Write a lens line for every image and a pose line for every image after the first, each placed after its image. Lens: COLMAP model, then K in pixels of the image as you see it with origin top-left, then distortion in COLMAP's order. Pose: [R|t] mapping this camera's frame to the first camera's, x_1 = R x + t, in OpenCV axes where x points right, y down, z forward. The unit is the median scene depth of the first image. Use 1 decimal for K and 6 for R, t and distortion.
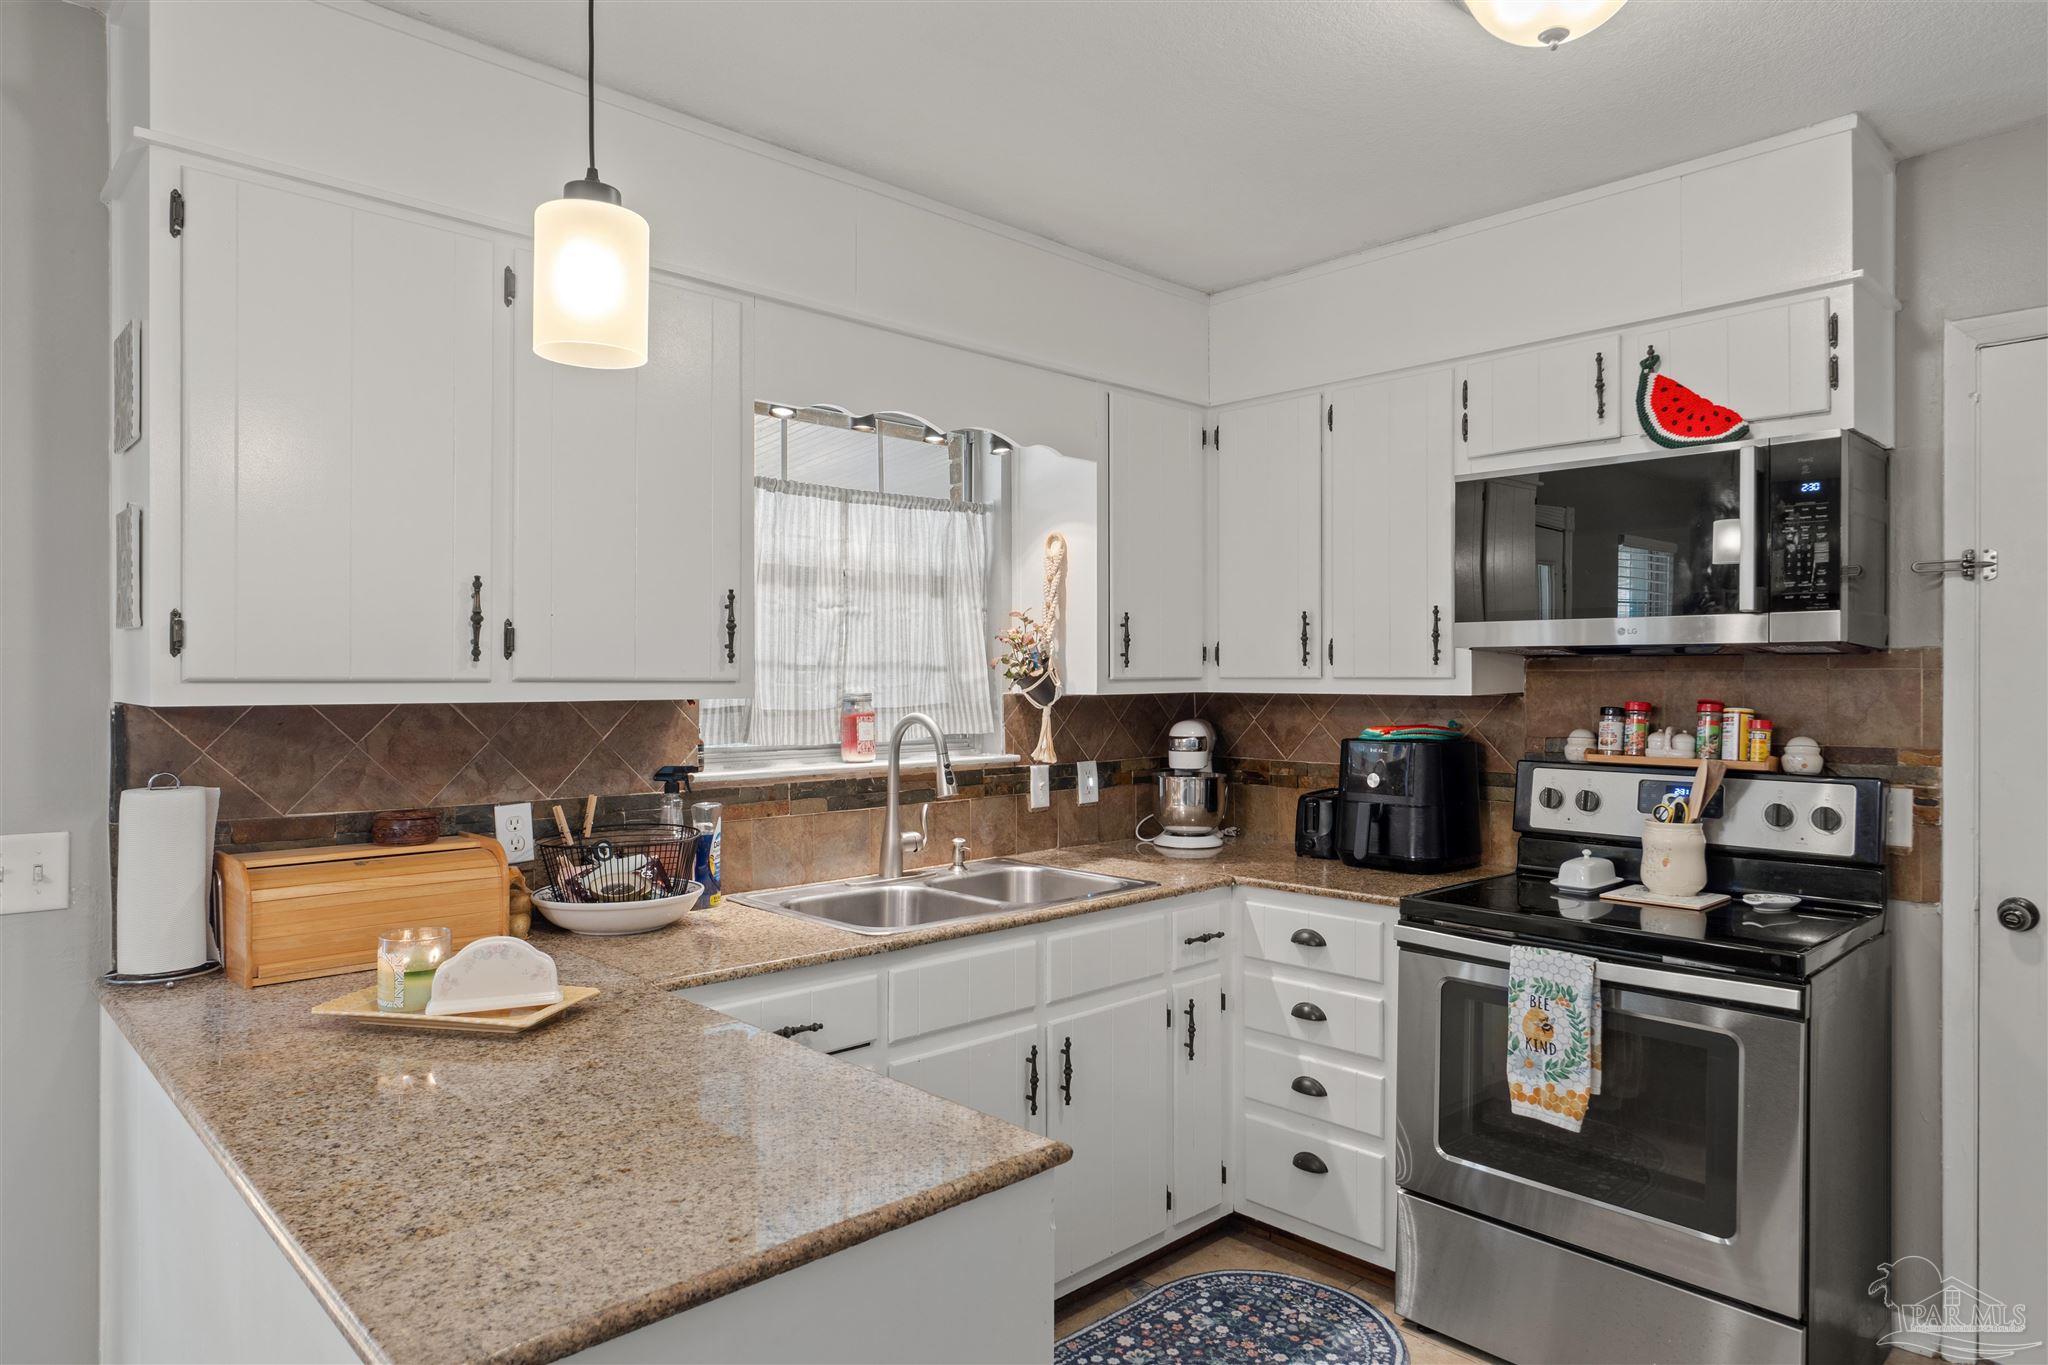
lens RADIAL K [[1198.7, 0, 1022.4], [0, 1198.7, 693.4], [0, 0, 1]] dist [-0.008826, -0.000845]
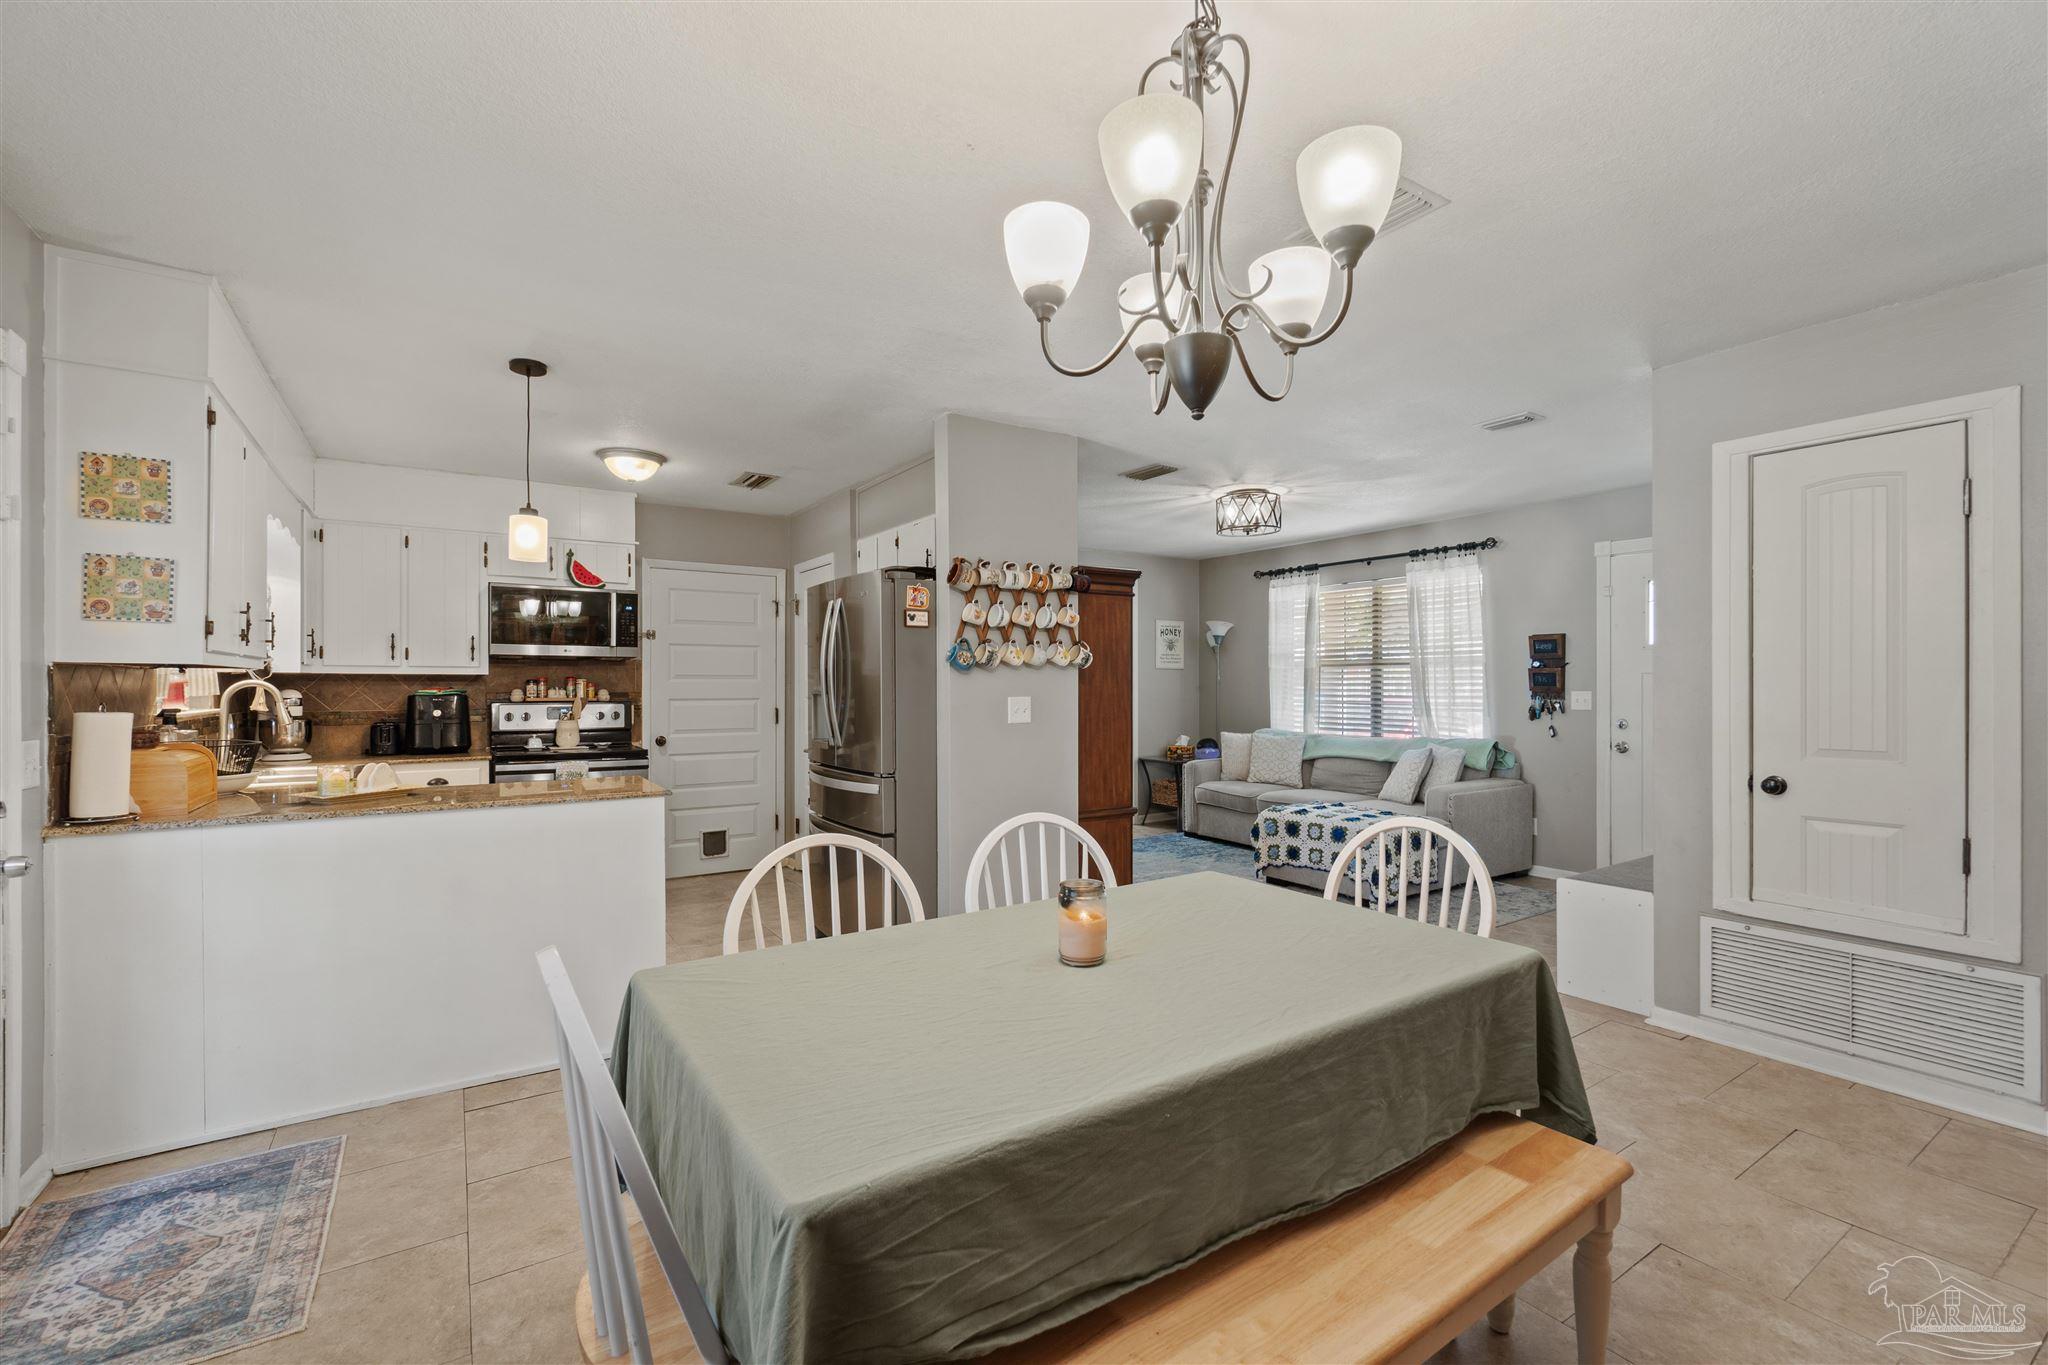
lens RADIAL K [[896.1, 0, 1030.5], [0, 896.1, 686.3], [0, 0, 1]] dist [-0.000262, -0.000023]
pose [[0.175956, -0.000698, 0.984398, -1.266456], [0.009731, 0.999952, -0.001031, 0.040138], [-0.984350, 0.009761, 0.175955, -0.400469]]
